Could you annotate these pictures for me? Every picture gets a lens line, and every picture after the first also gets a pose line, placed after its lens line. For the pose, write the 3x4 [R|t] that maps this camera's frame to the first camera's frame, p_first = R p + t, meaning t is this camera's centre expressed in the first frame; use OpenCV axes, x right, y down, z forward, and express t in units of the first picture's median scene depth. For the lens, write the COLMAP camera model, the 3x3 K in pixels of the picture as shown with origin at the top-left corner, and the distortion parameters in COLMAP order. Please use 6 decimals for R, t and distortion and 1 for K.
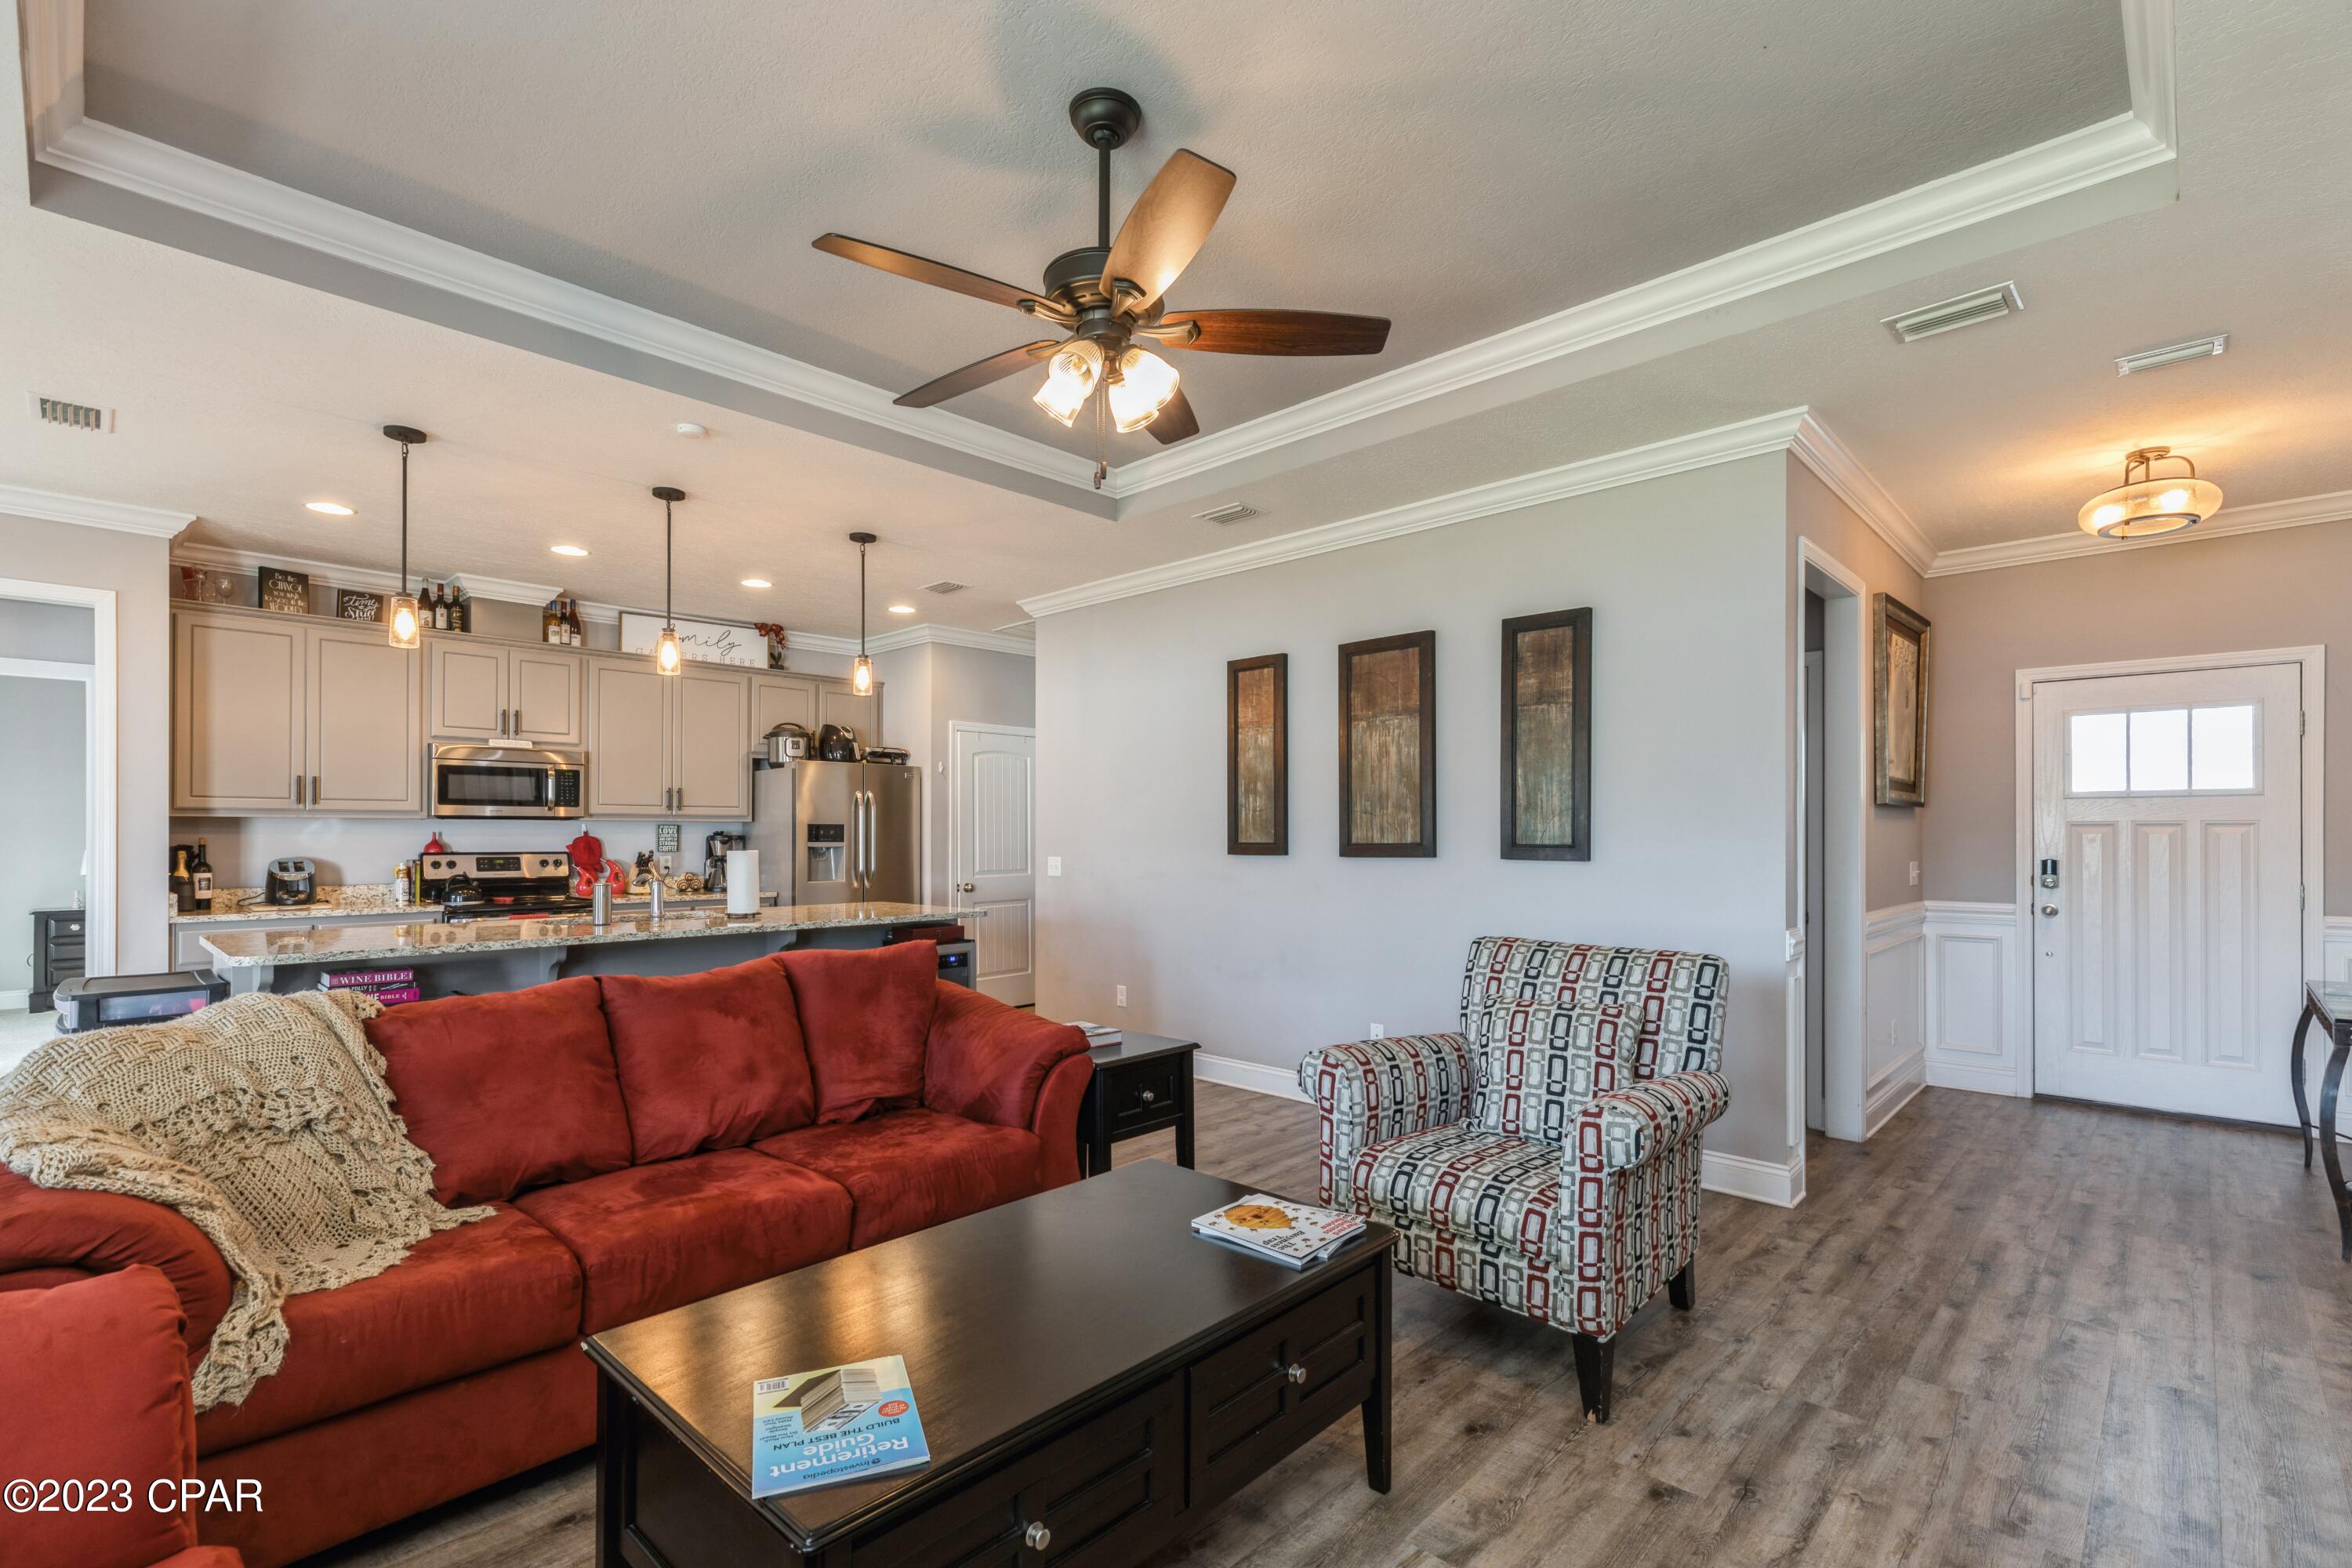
lens RADIAL K [[1055.2, 0, 1181.9], [0, 1055.2, 825.6], [0, 0, 1]] dist [0.006904, -0.000296]
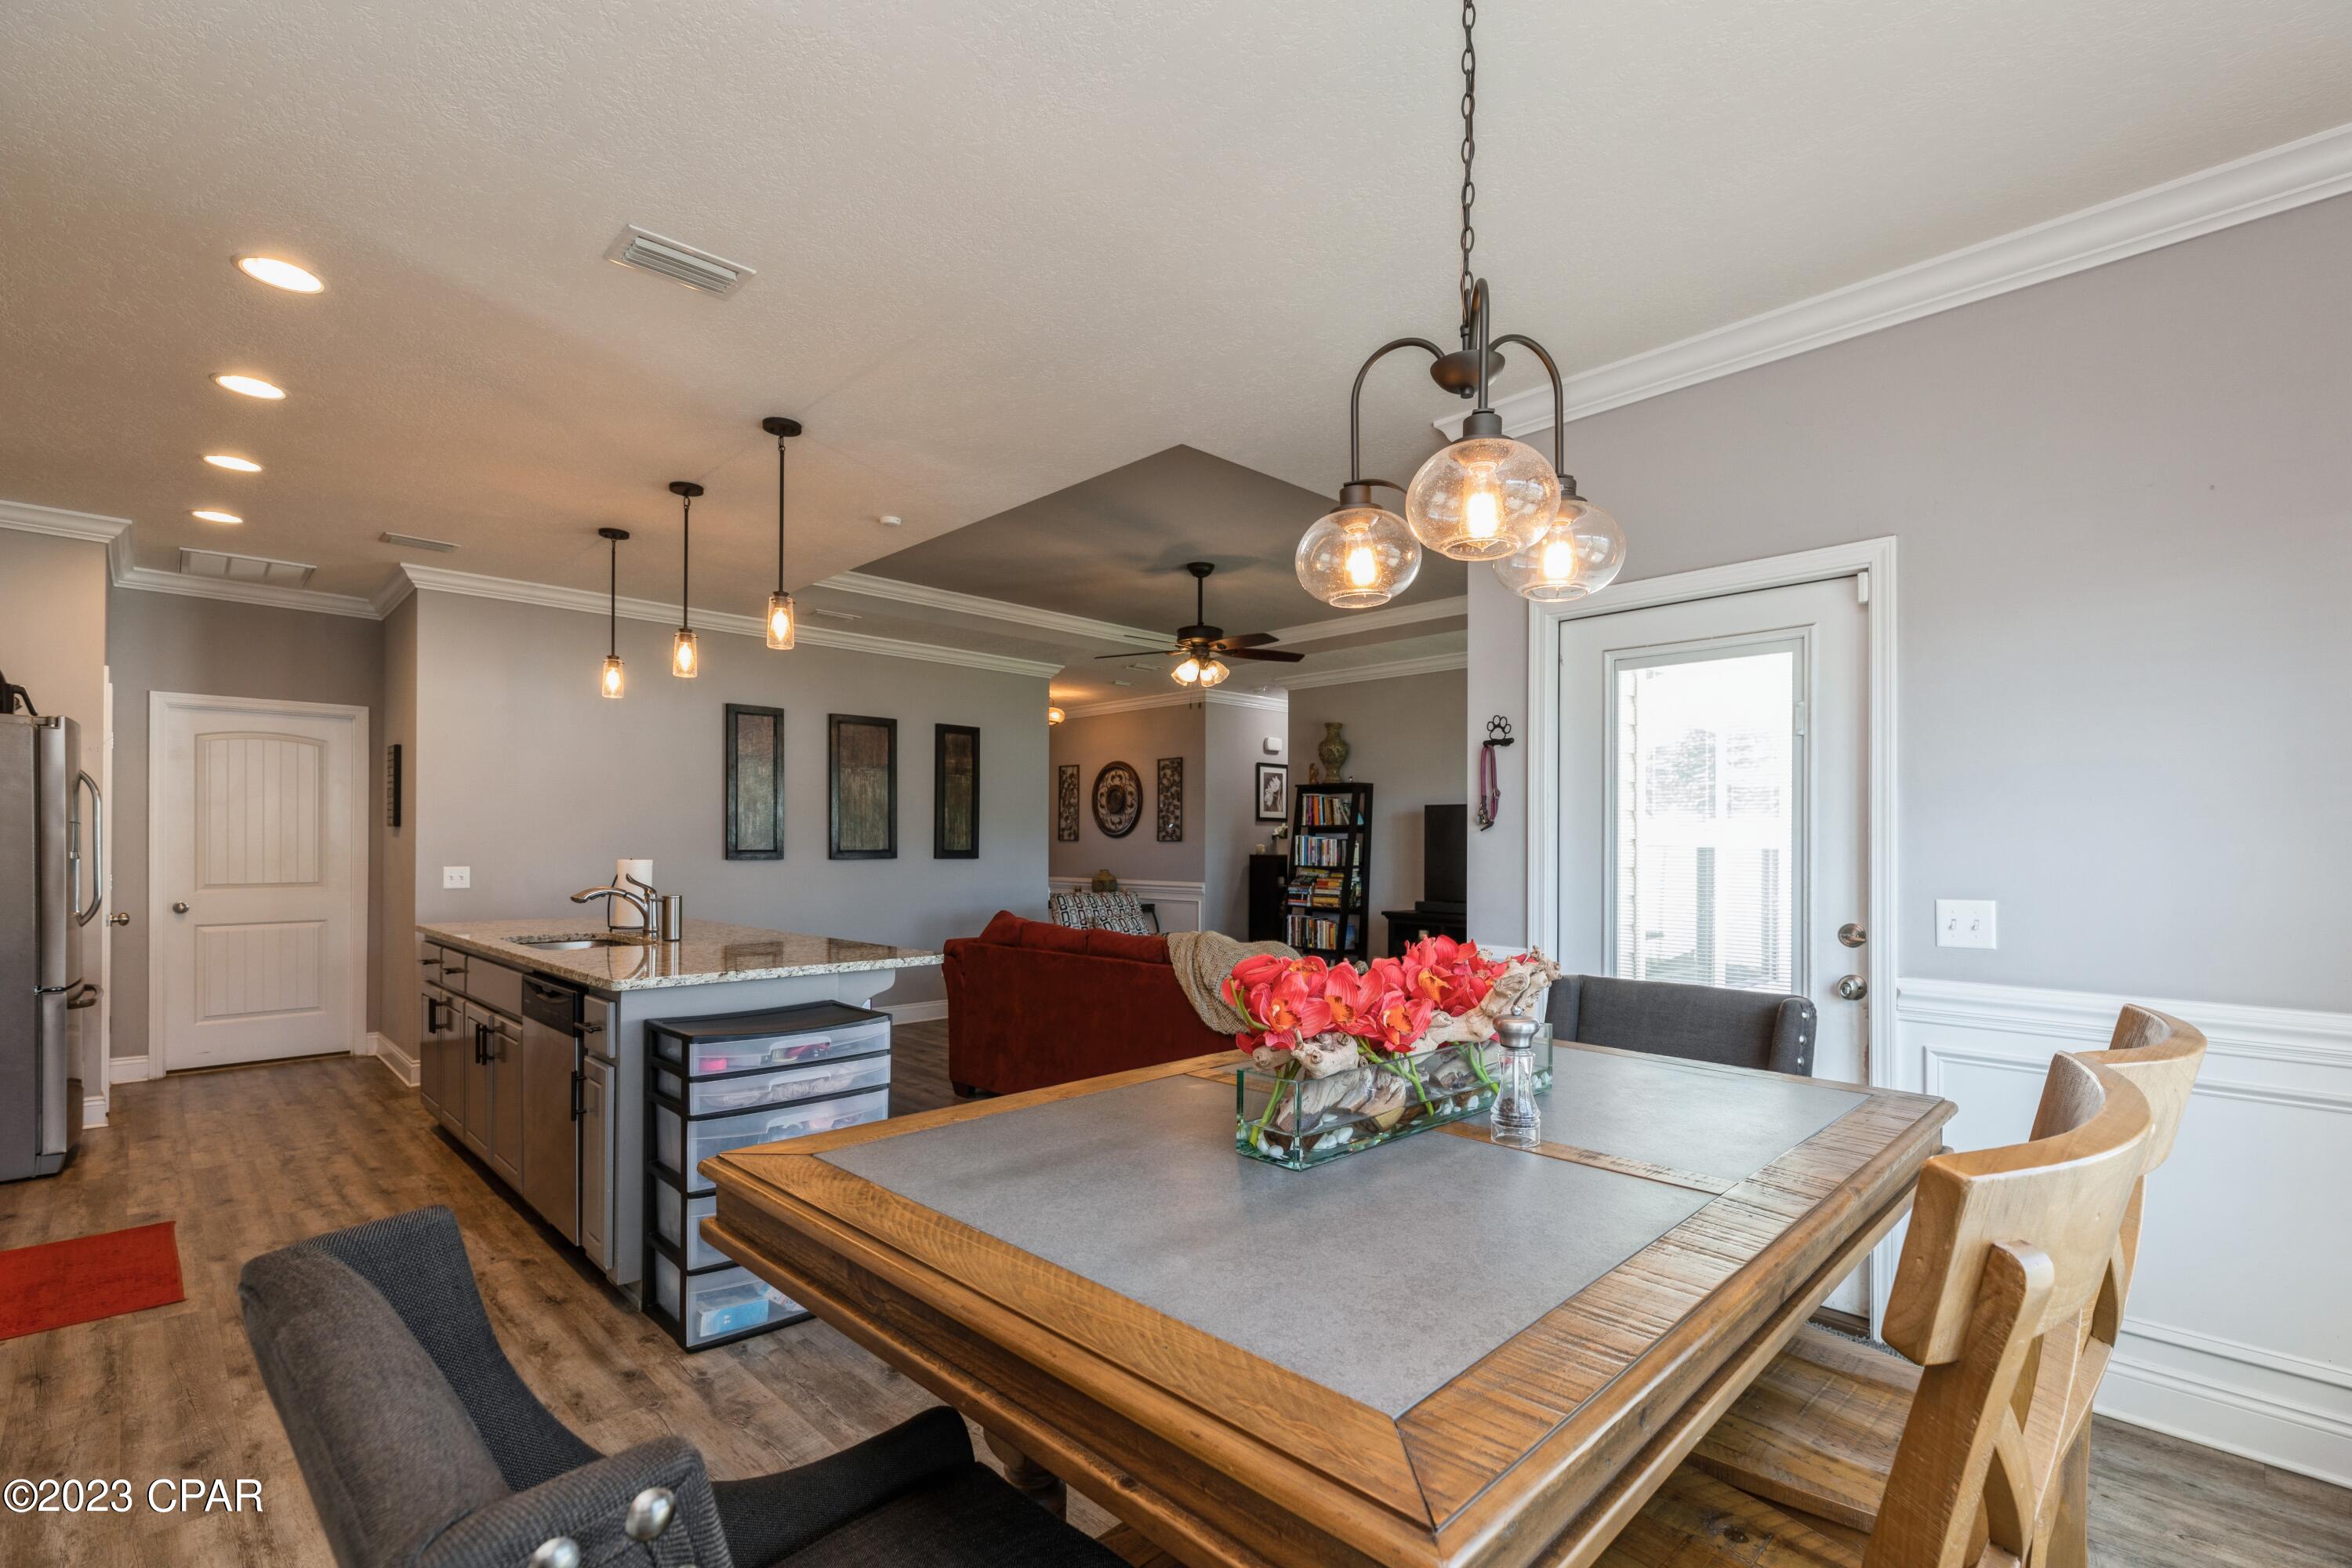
lens RADIAL K [[1062.1, 0, 1189.7], [0, 1062.1, 842.0], [0, 0, 1]] dist [0.002785, 0.000099]
pose [[0.029620, 0.005205, 0.999548, -1.247409], [-0.013027, 0.999904, -0.004821, 0.006011], [-0.999476, -0.012878, 0.029685, 0.442187]]
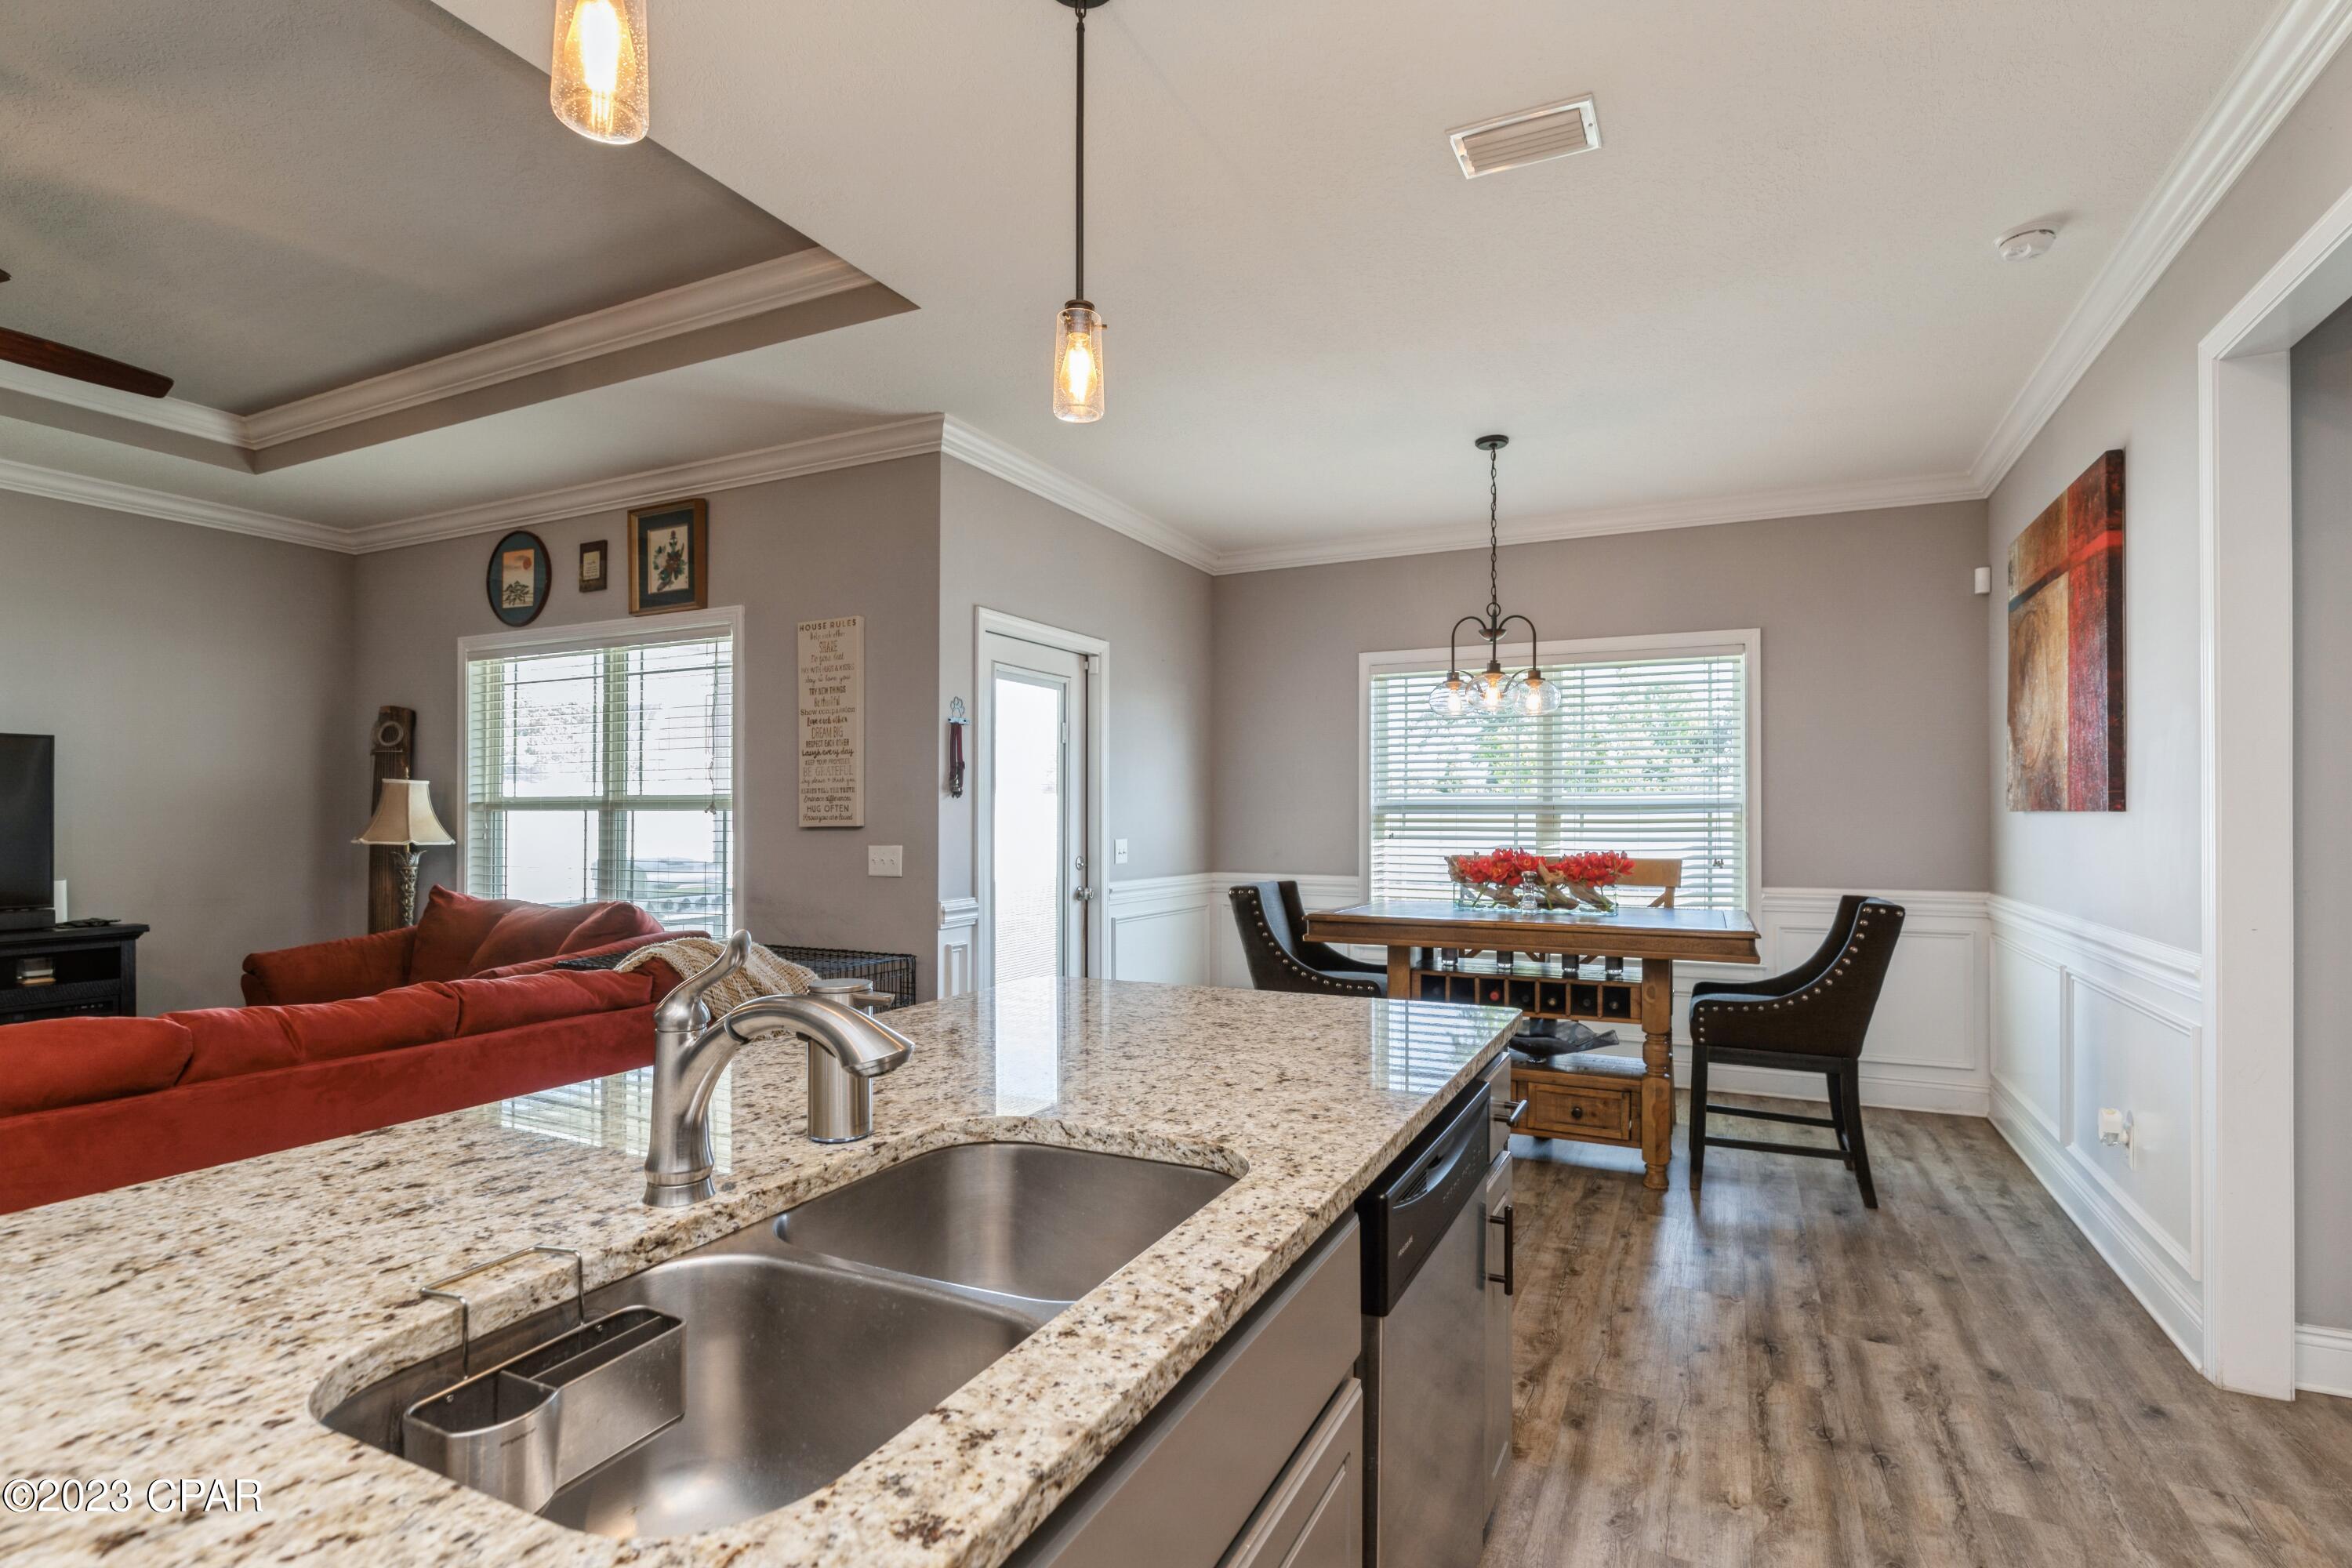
lens RADIAL K [[1125.3, 0, 1187.3], [0, 1125.3, 809.9], [0, 0, 1]] dist [-0.004357, -0.000347]
pose [[-0.952387, -0.001555, -0.304886, -0.462733], [0.002574, 0.999910, -0.013138, 0.012481], [0.304880, -0.013297, -0.952298, 1.108200]]
